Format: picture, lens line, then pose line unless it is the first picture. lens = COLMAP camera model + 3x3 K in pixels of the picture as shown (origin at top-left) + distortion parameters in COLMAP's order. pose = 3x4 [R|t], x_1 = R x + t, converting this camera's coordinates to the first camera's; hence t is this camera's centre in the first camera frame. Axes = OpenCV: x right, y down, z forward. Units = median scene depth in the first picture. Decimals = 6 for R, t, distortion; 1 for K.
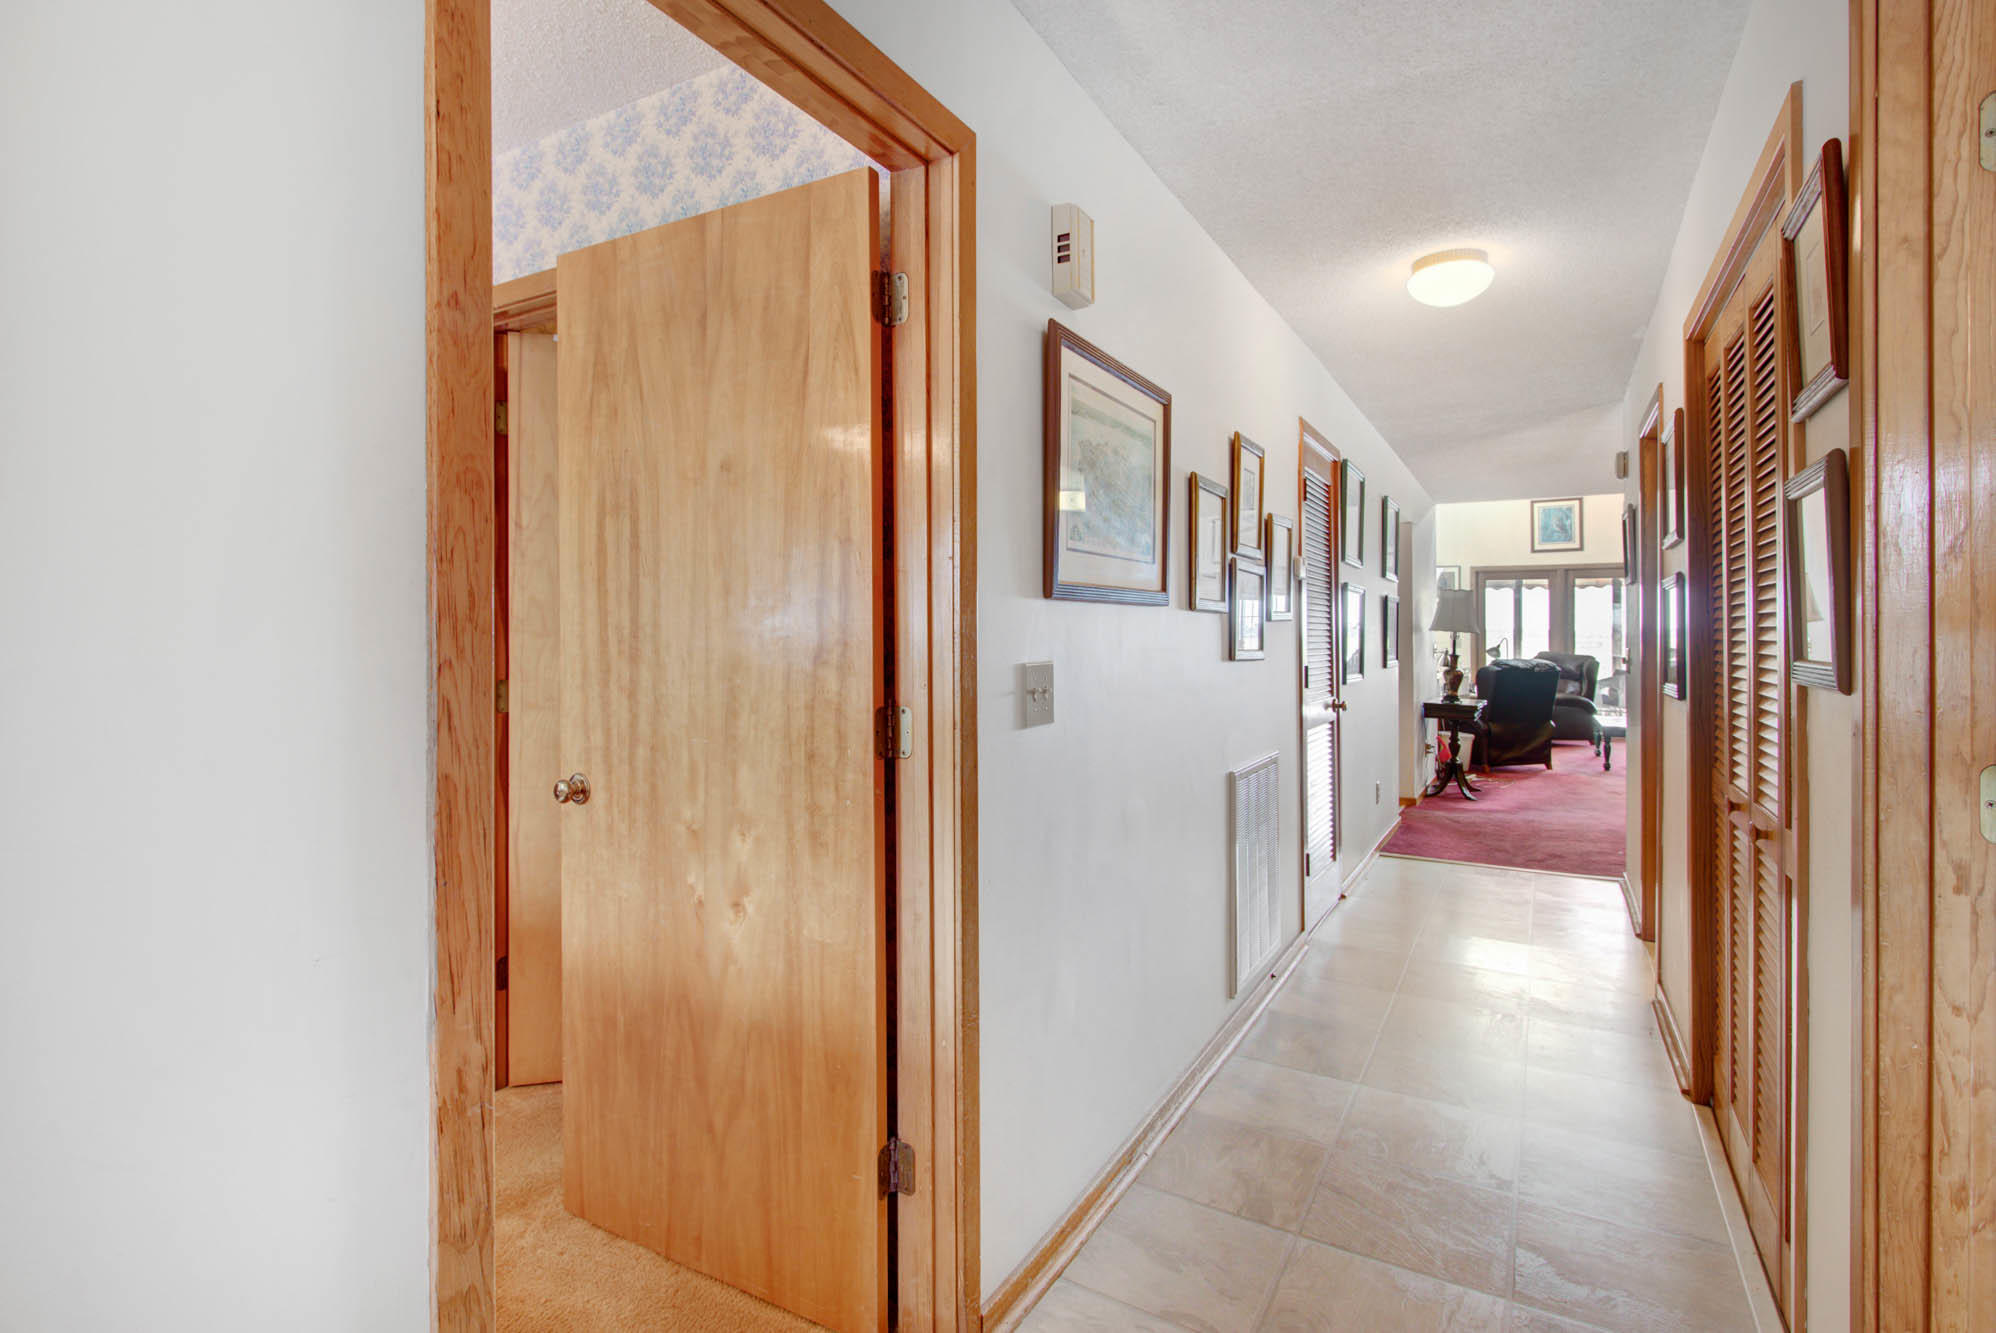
lens RADIAL K [[927.7, 0, 978.3], [0, 927.7, 658.9], [0, 0, 1]] dist [-0.003551, -0.000053]
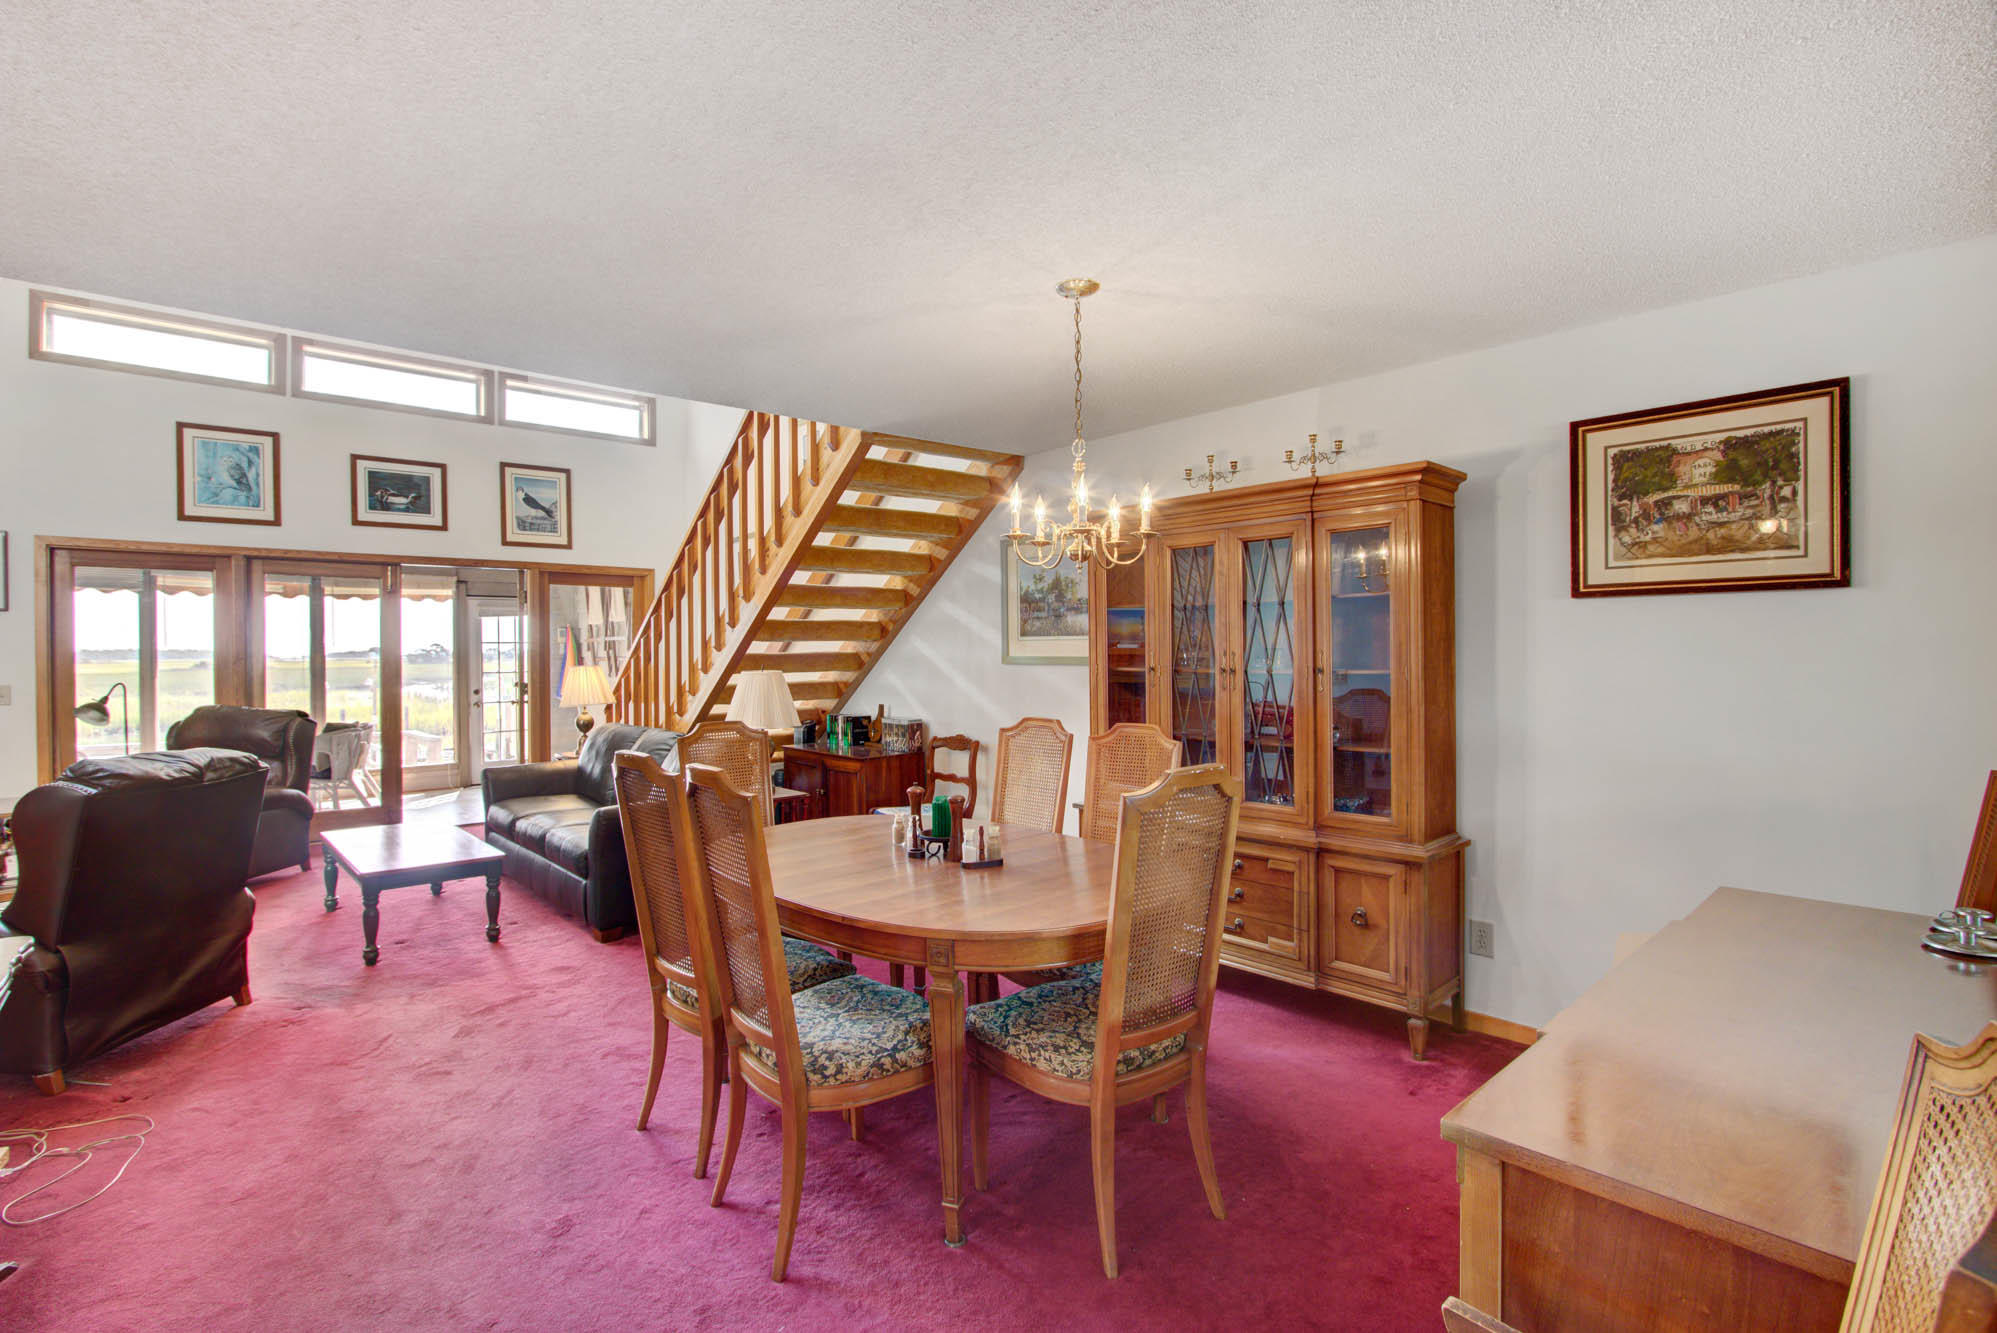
lens RADIAL K [[928.2, 0, 978.8], [0, 928.2, 658.9], [0, 0, 1]] dist [-0.003551, -0.000053]
pose [[0.307087, -0.004796, 0.951669, 0.246039], [0.027931, 0.999602, -0.003975, -0.022261], [-0.951272, 0.027801, 0.307098, 0.422896]]
